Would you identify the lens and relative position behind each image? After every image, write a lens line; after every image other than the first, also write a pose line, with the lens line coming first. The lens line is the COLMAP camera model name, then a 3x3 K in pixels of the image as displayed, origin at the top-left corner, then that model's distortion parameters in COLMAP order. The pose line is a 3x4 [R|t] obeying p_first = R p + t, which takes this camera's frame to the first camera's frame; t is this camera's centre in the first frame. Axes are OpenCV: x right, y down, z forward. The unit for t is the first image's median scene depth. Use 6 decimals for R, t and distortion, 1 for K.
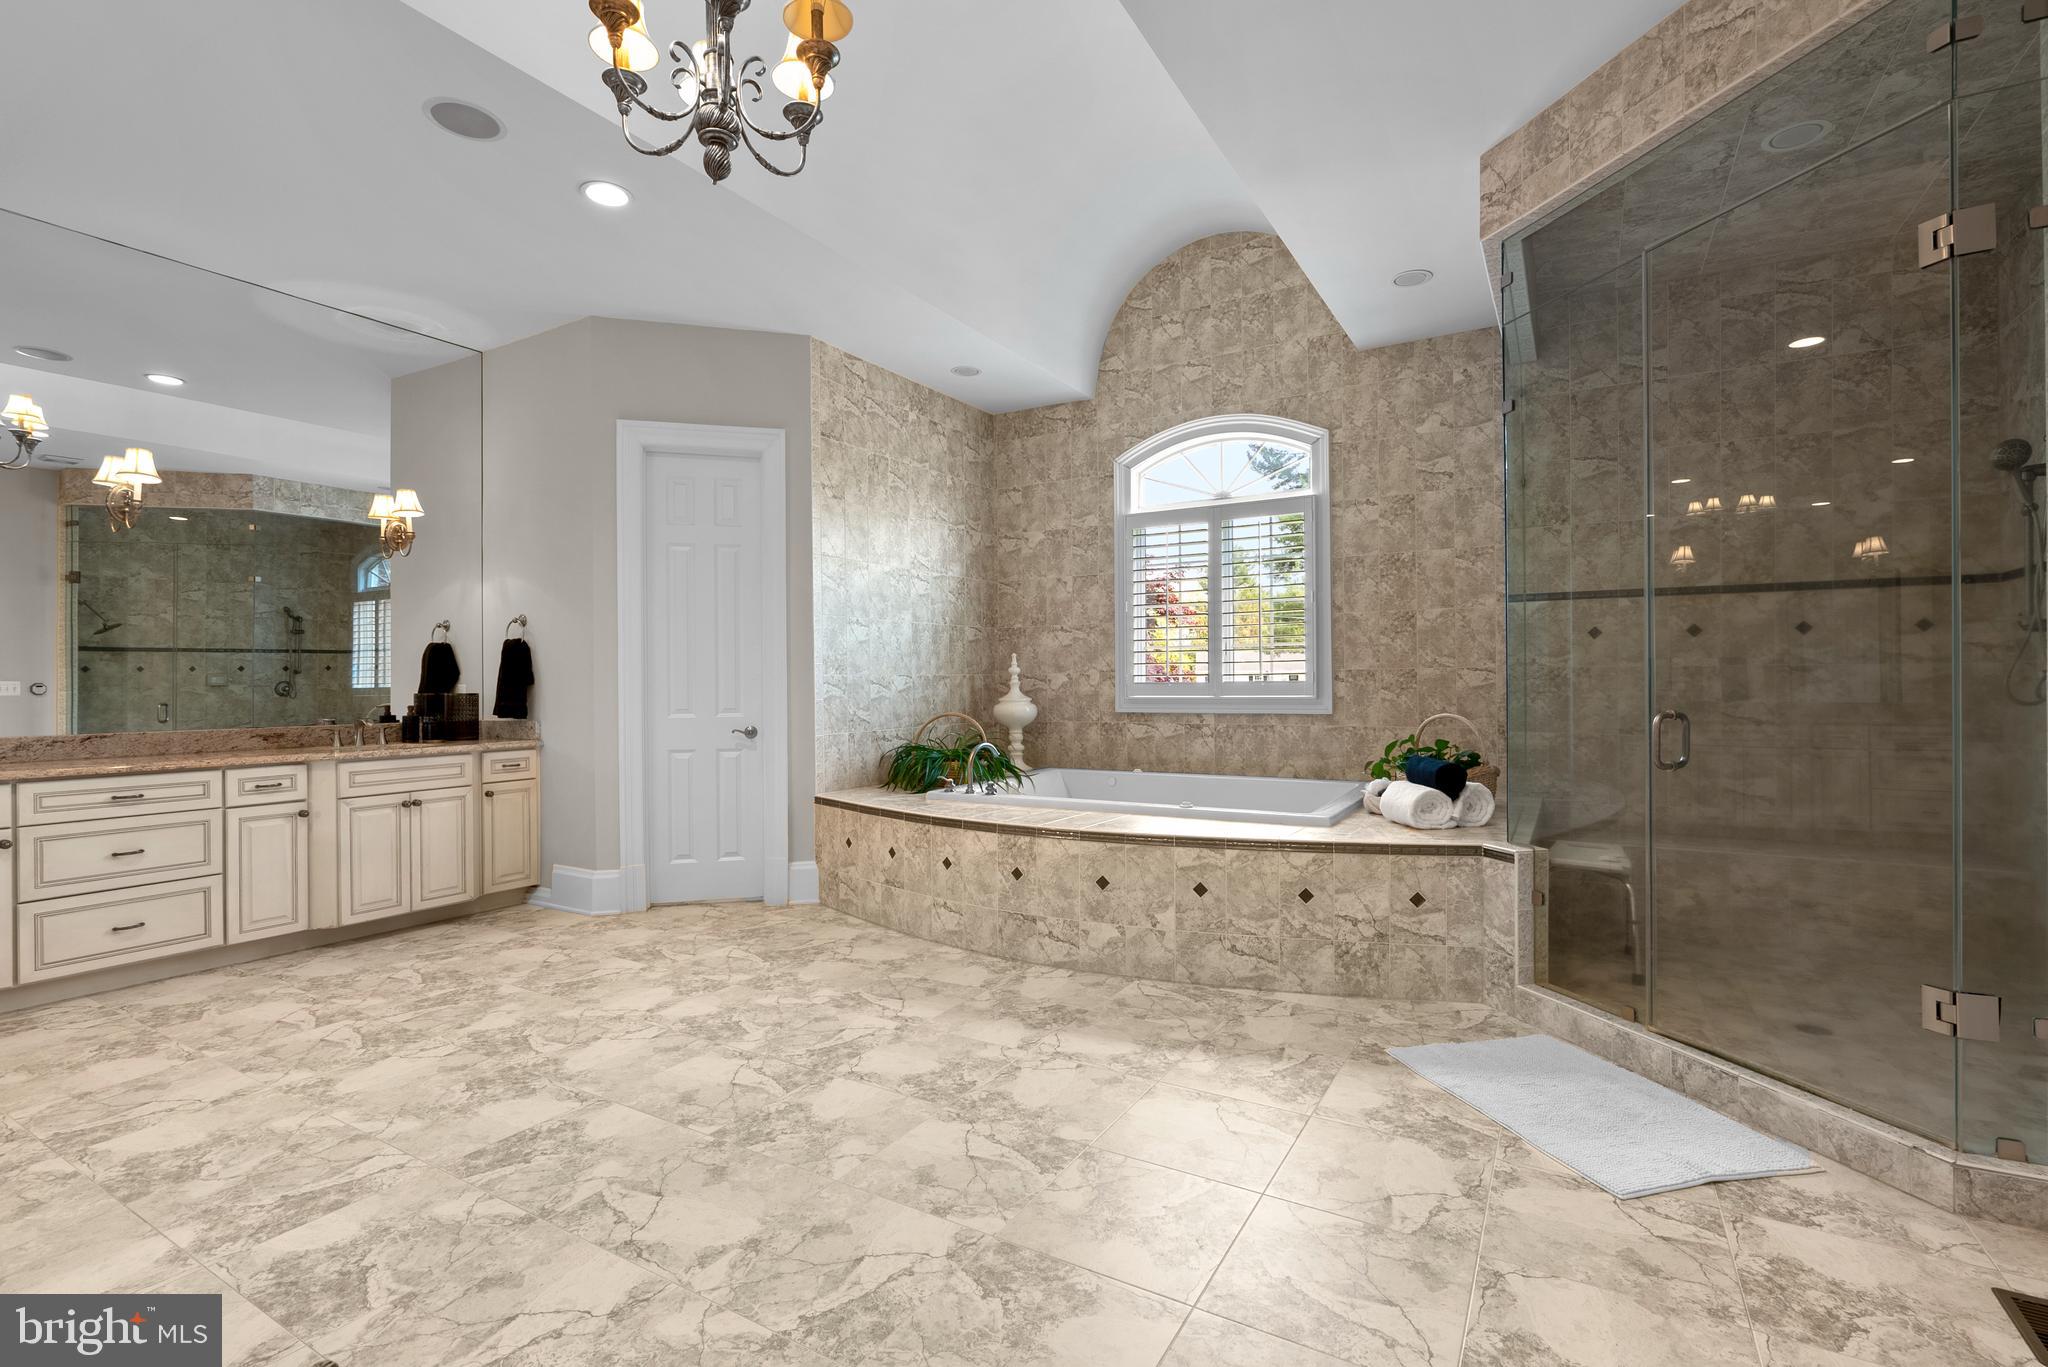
lens RADIAL K [[941.0, 0, 1027.3], [0, 941.0, 685.7], [0, 0, 1]] dist [-0.006986, 0.003264]
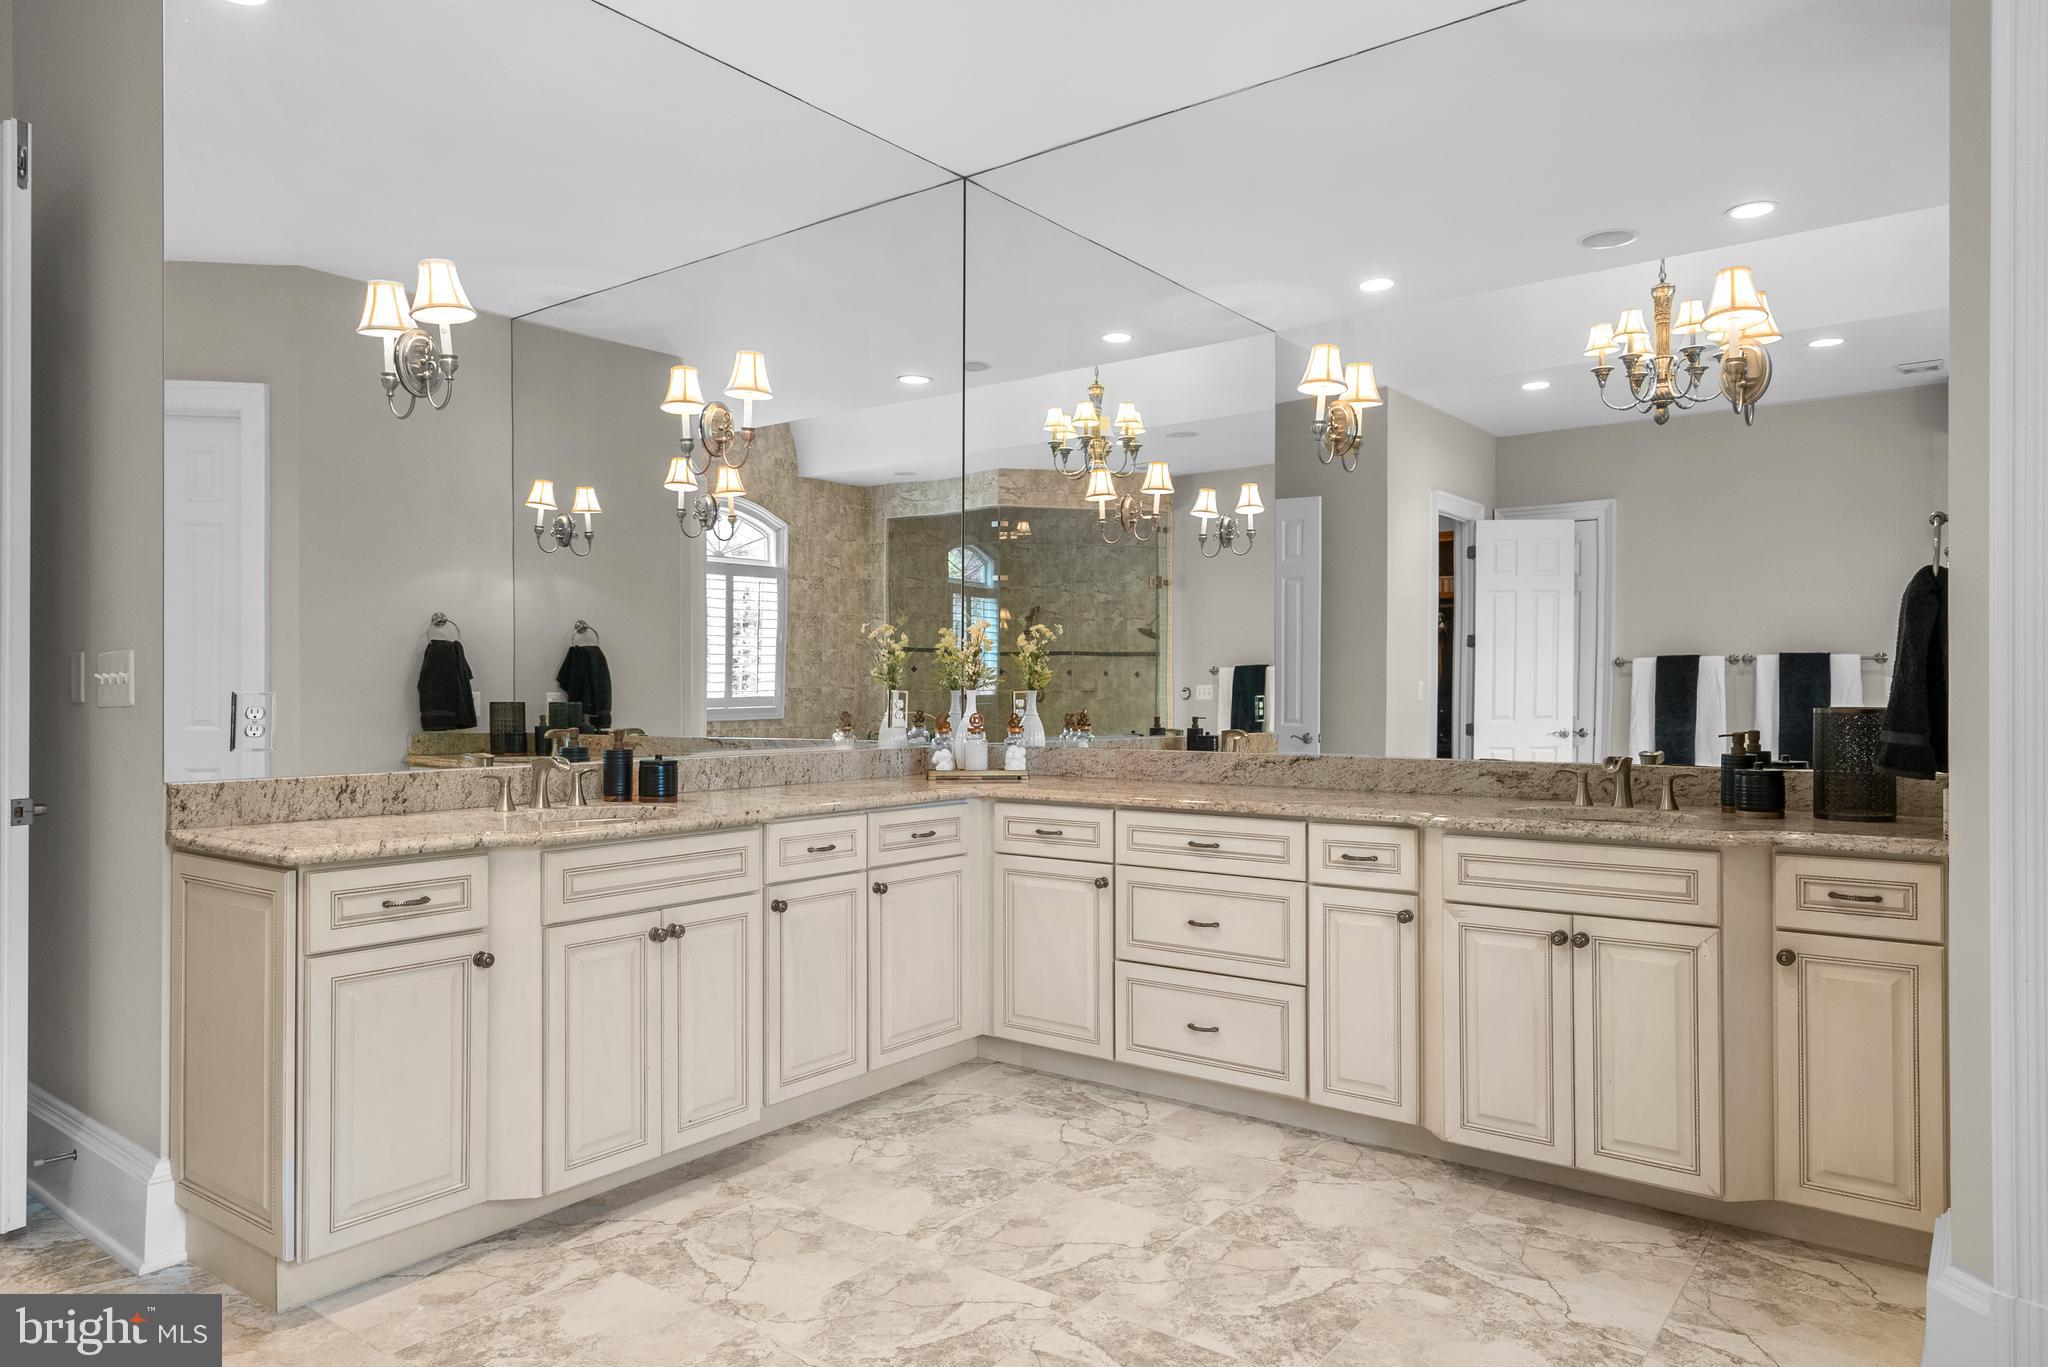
lens RADIAL K [[1284.4, 0, 1027.0], [0, 1284.4, 688.6], [0, 0, 1]] dist [0.007701, 0.002791]
pose [[-0.116044, 0.001859, -0.993242, 0.014845], [-0.002179, 0.999995, 0.002127, -0.001052], [0.993242, 0.002411, -0.116039, 0.612492]]
